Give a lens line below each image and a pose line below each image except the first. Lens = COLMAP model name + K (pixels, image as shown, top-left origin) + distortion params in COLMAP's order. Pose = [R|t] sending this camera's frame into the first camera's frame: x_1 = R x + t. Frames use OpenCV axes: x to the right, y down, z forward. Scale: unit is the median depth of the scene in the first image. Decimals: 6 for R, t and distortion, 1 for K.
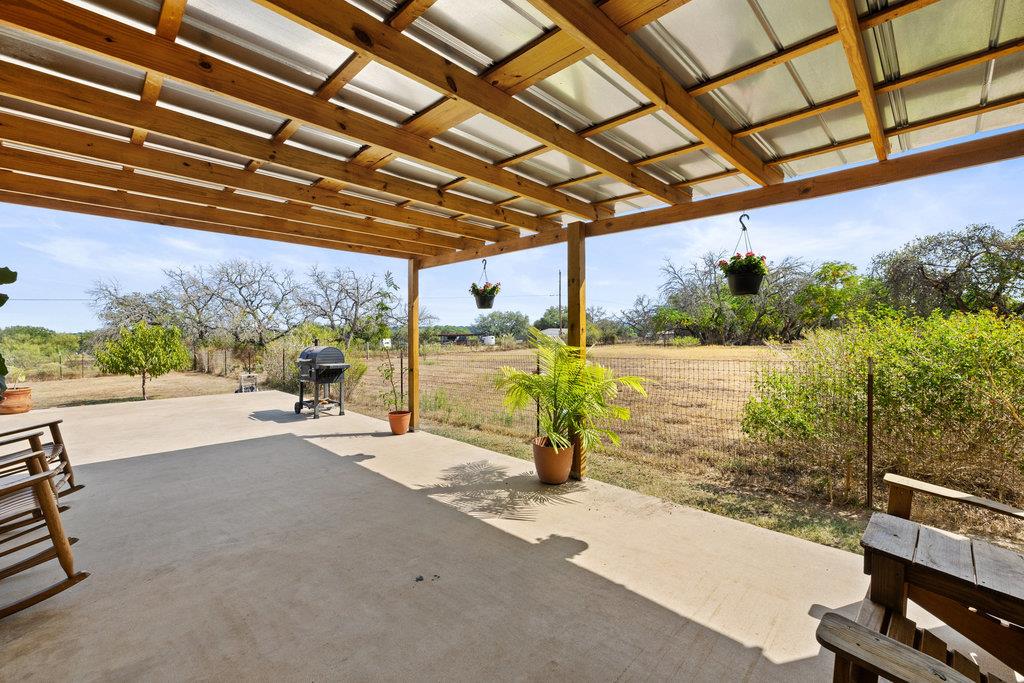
lens RADIAL K [[436.6, 0, 512.0], [0, 436.6, 341.5], [0, 0, 1]] dist [0.000082, 0.000018]
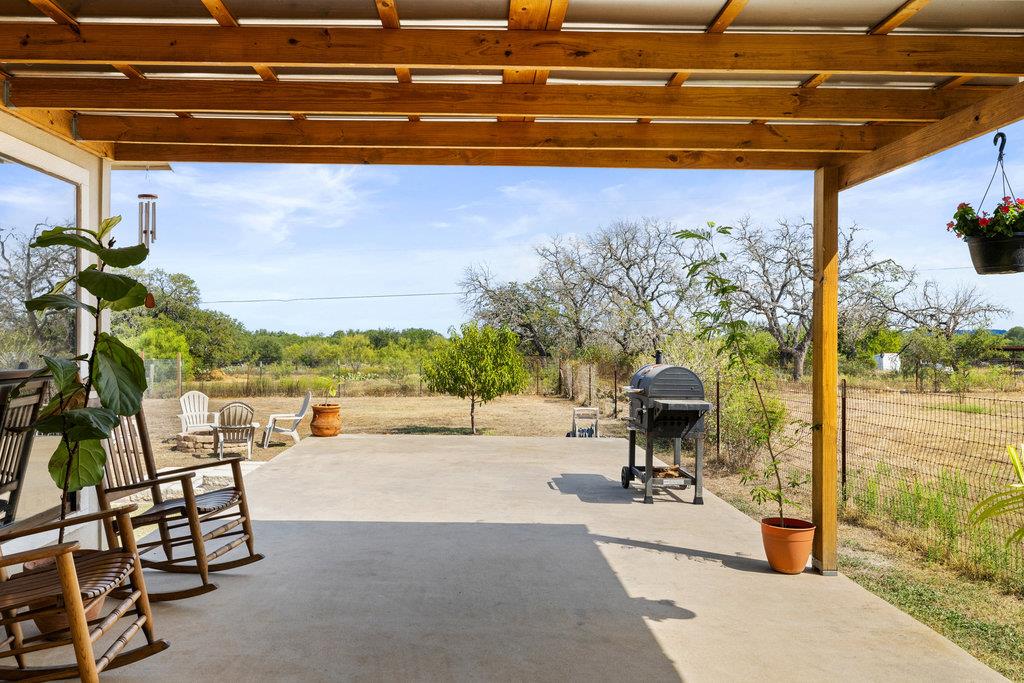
lens RADIAL K [[758.8, 0, 512.0], [0, 758.8, 341.5], [0, 0, 1]] dist [-0.000586, 0.003697]
pose [[0.702140, 0.010894, -0.711956, 0.069942], [-0.024918, 0.999646, -0.009278, -0.003526], [0.711603, 0.024255, 0.702163, 0.211454]]
